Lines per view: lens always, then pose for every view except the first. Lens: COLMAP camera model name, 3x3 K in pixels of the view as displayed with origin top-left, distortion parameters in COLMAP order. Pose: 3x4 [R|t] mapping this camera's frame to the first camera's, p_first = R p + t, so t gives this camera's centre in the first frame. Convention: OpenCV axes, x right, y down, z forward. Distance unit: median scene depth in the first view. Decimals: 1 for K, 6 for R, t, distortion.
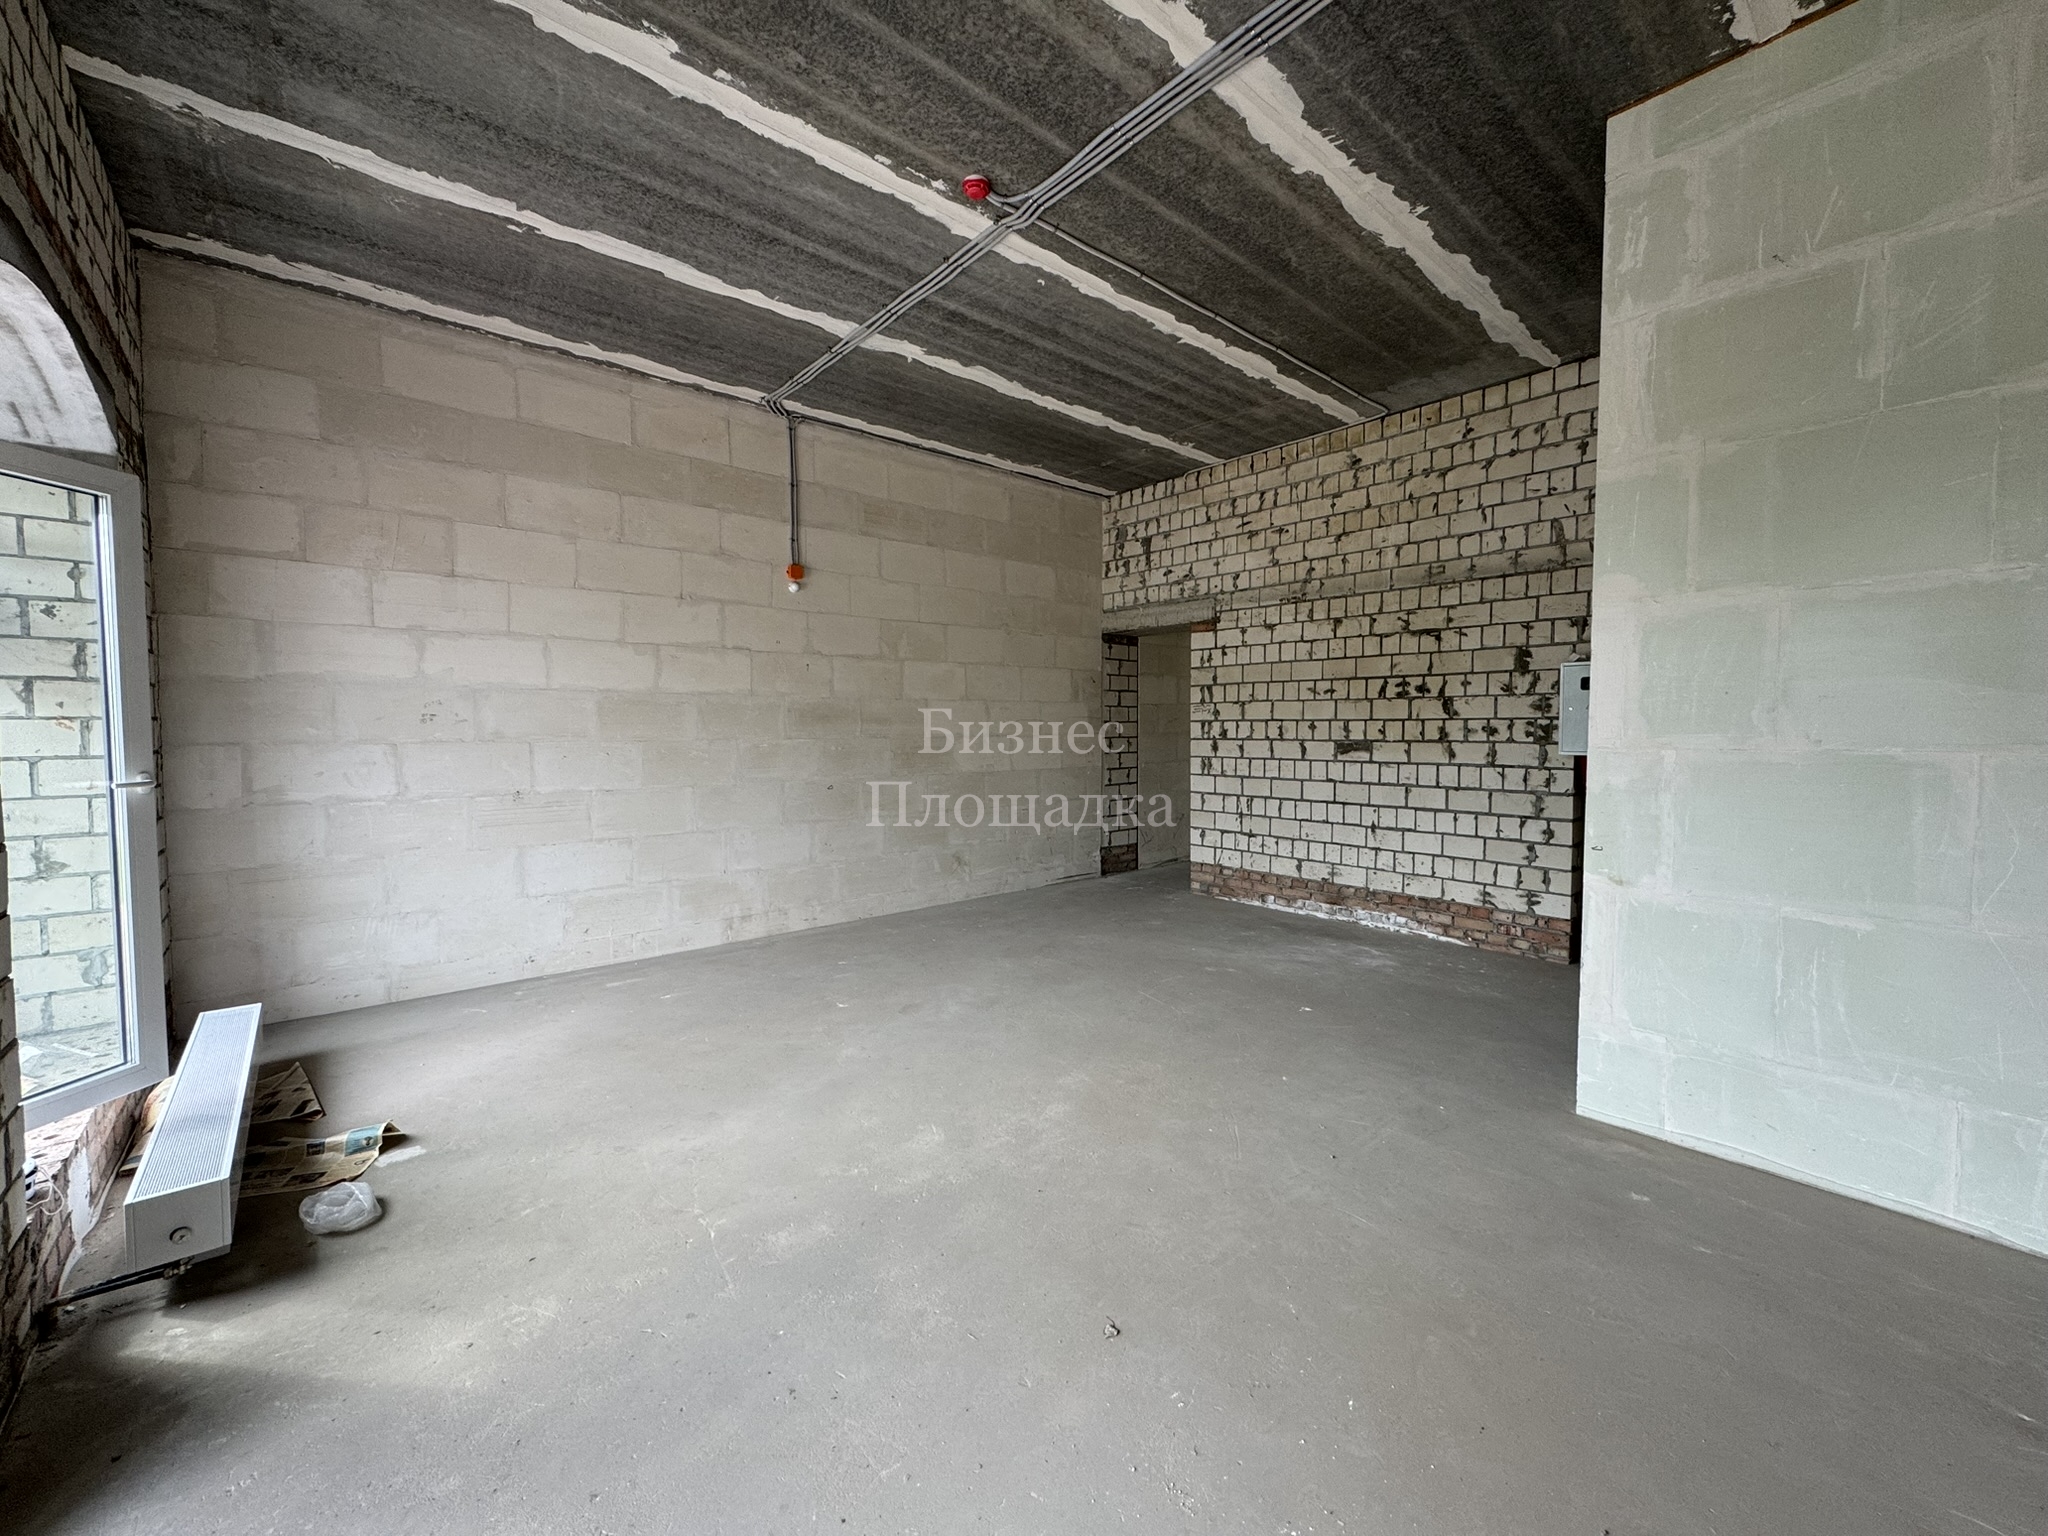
lens RADIAL K [[815.1, 0, 1025.4], [0, 815.1, 764.1], [0, 0, 1]] dist [-0.000460, 0.000356]
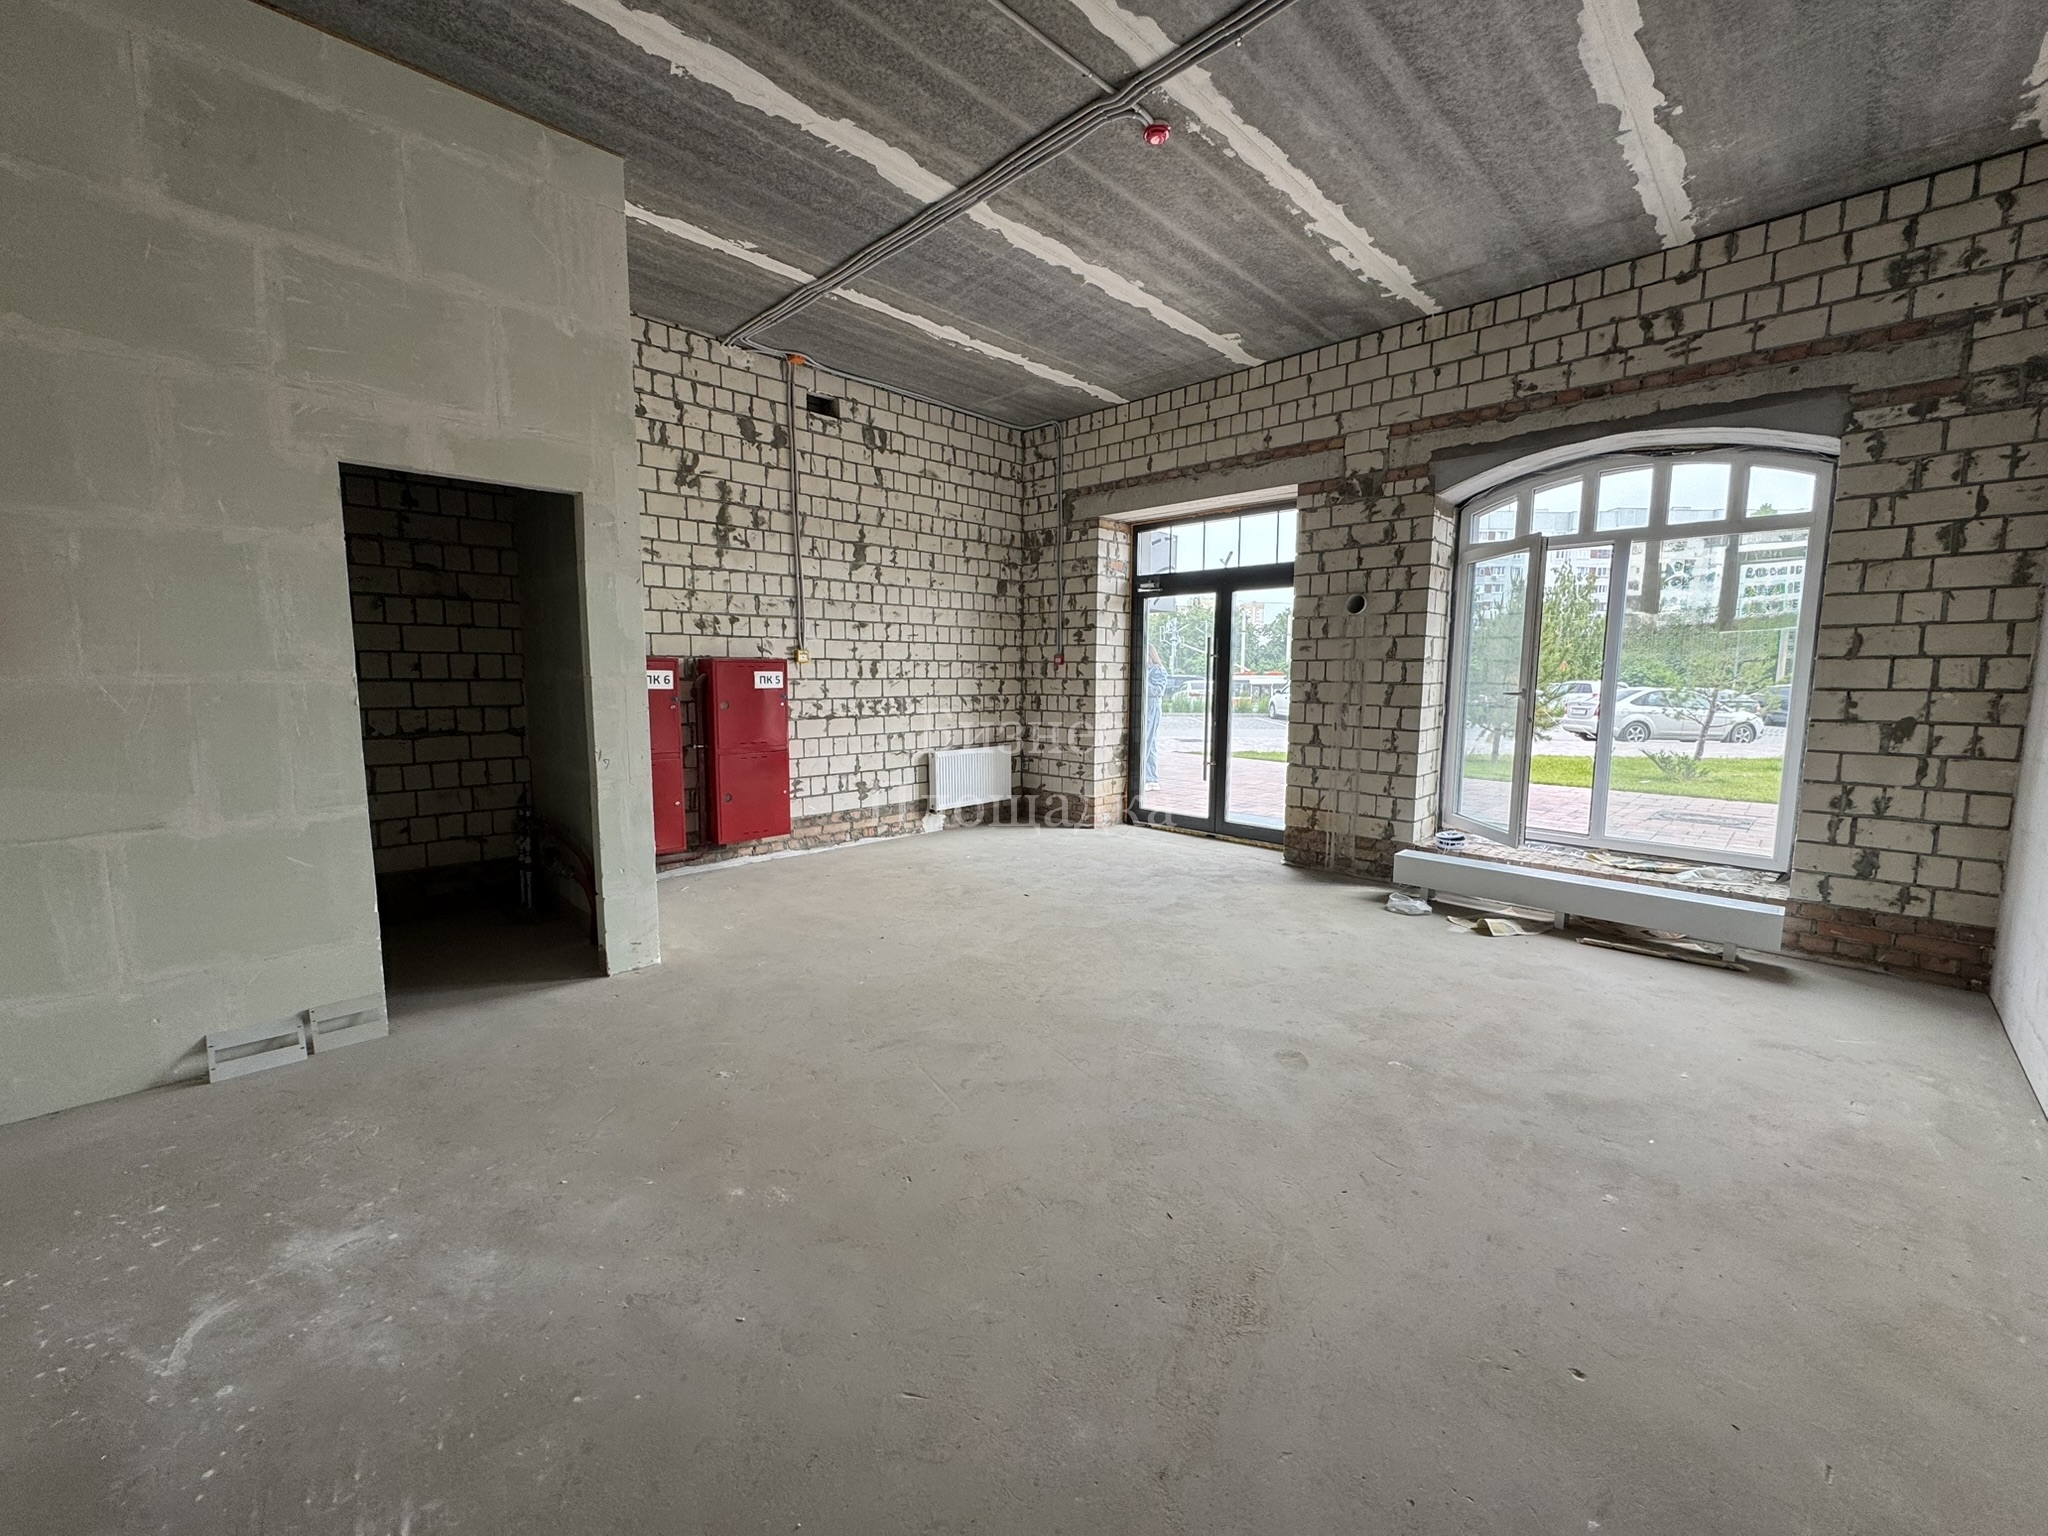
lens RADIAL K [[815.1, 0, 1025.4], [0, 815.1, 764.1], [0, 0, 1]] dist [-0.000460, 0.000356]
pose [[-0.997209, 0.004929, -0.074504, 0.104052], [-0.007169, 0.986888, 0.161249, -0.048566], [0.074322, 0.161333, -0.984098, 1.197827]]
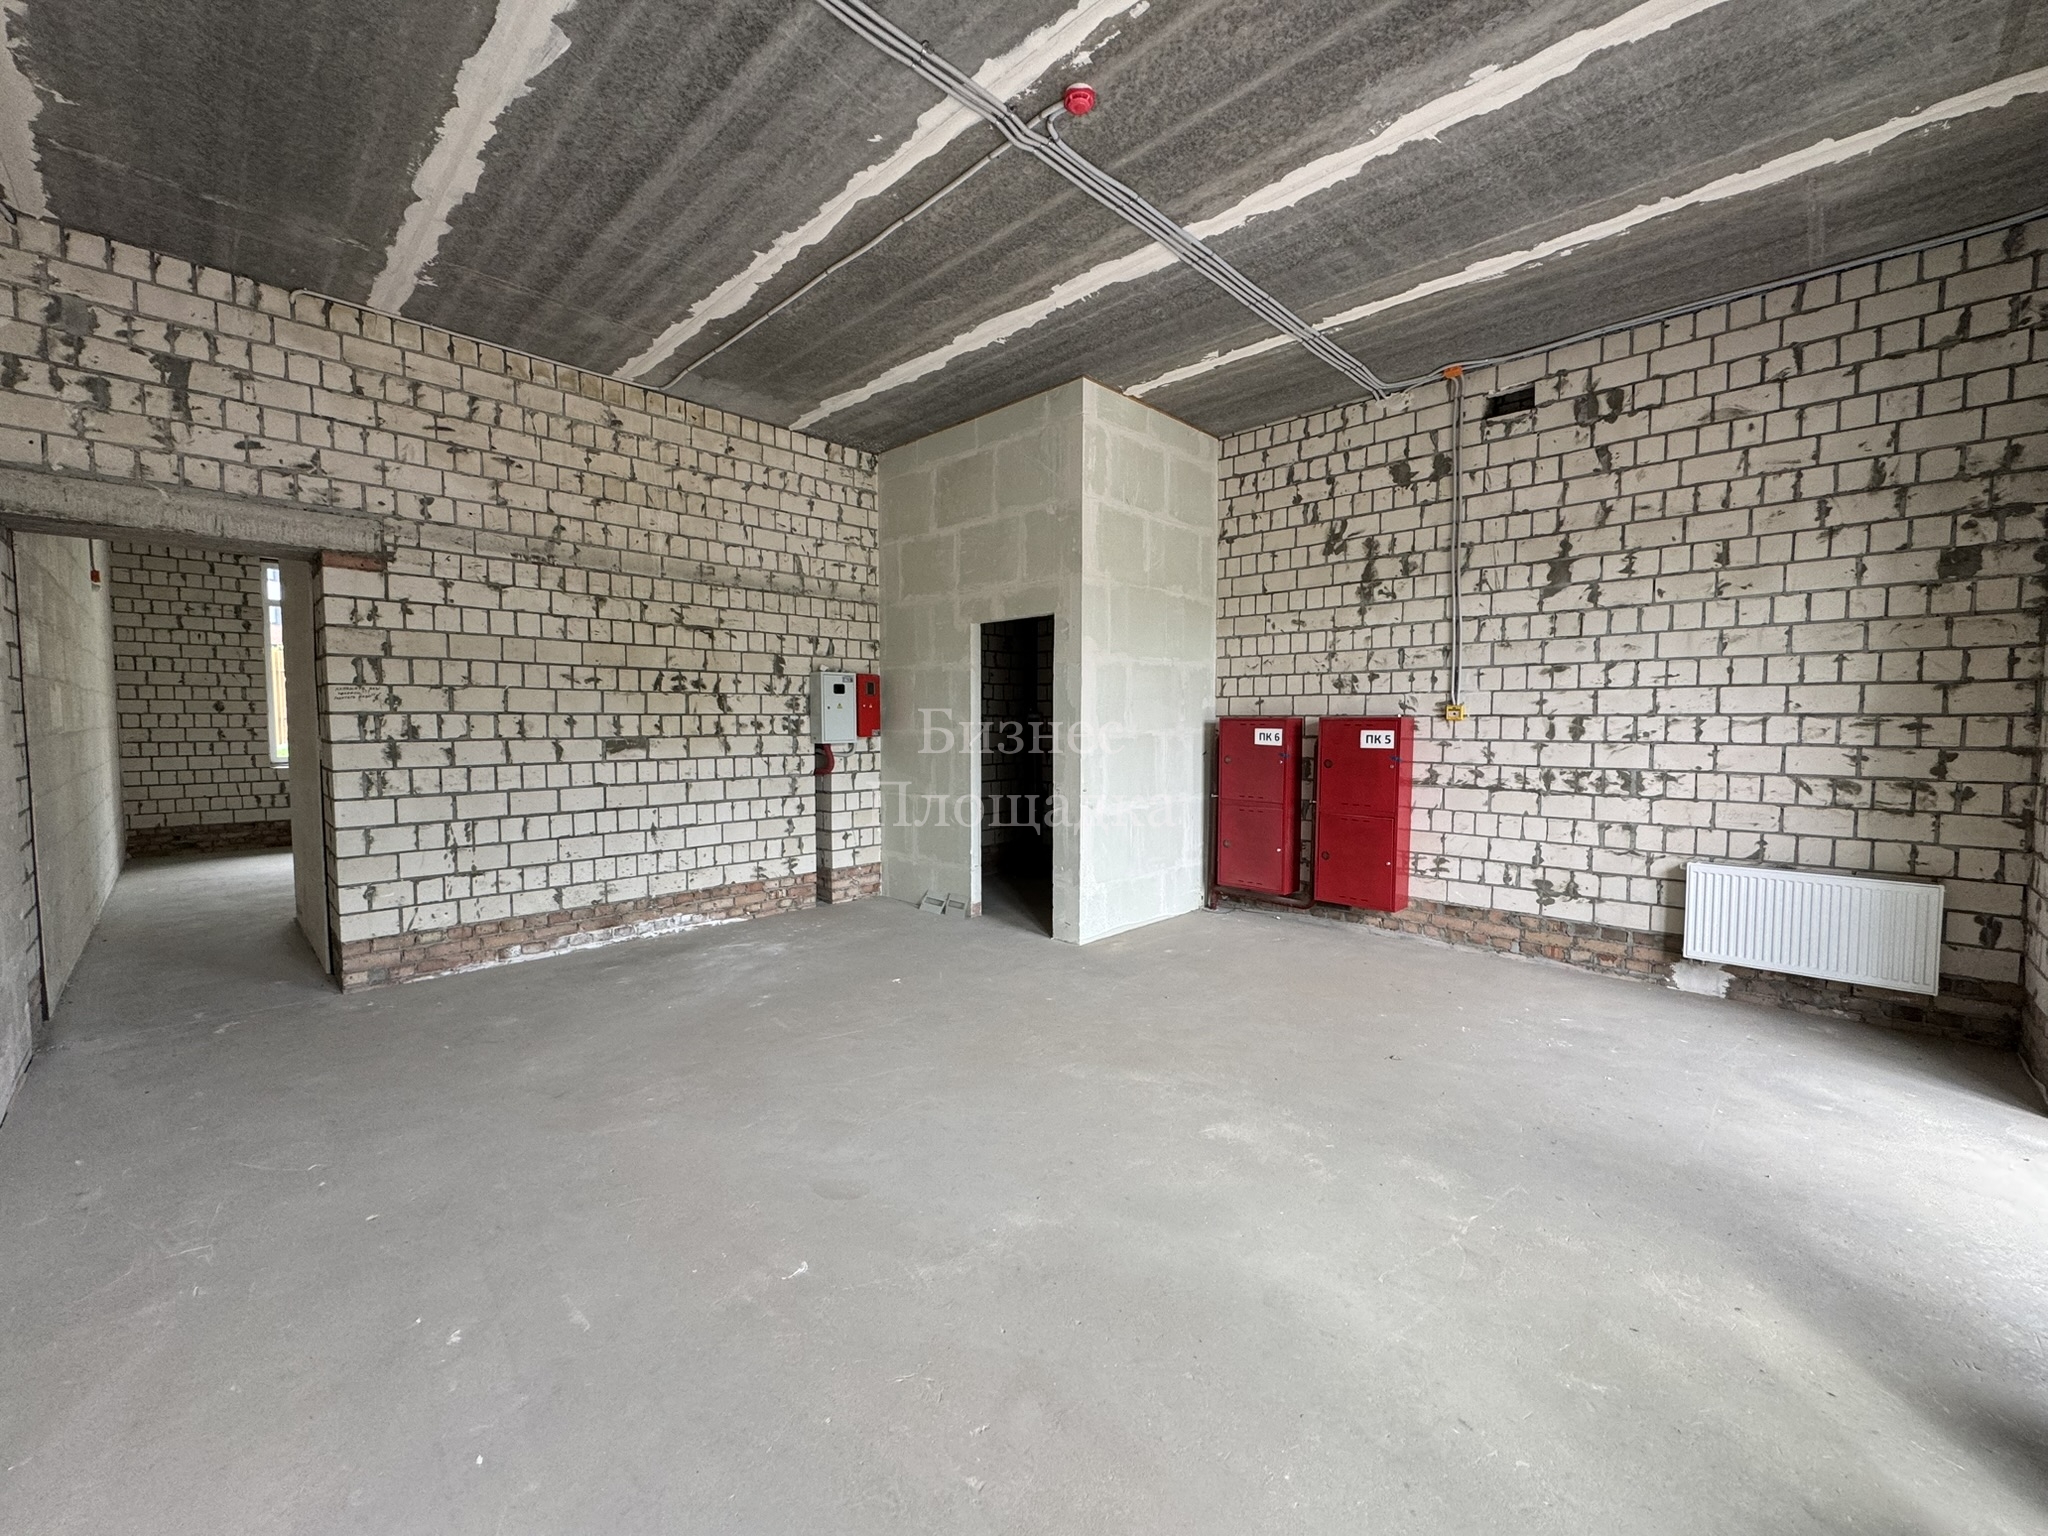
lens RADIAL K [[815.1, 0, 1025.4], [0, 815.1, 764.1], [0, 0, 1]] dist [-0.000460, 0.000356]
pose [[-0.082084, -0.052654, 0.995233, -0.538728], [0.046800, 0.997298, 0.056623, -0.030492], [-0.995526, 0.051225, -0.079398, 0.654905]]
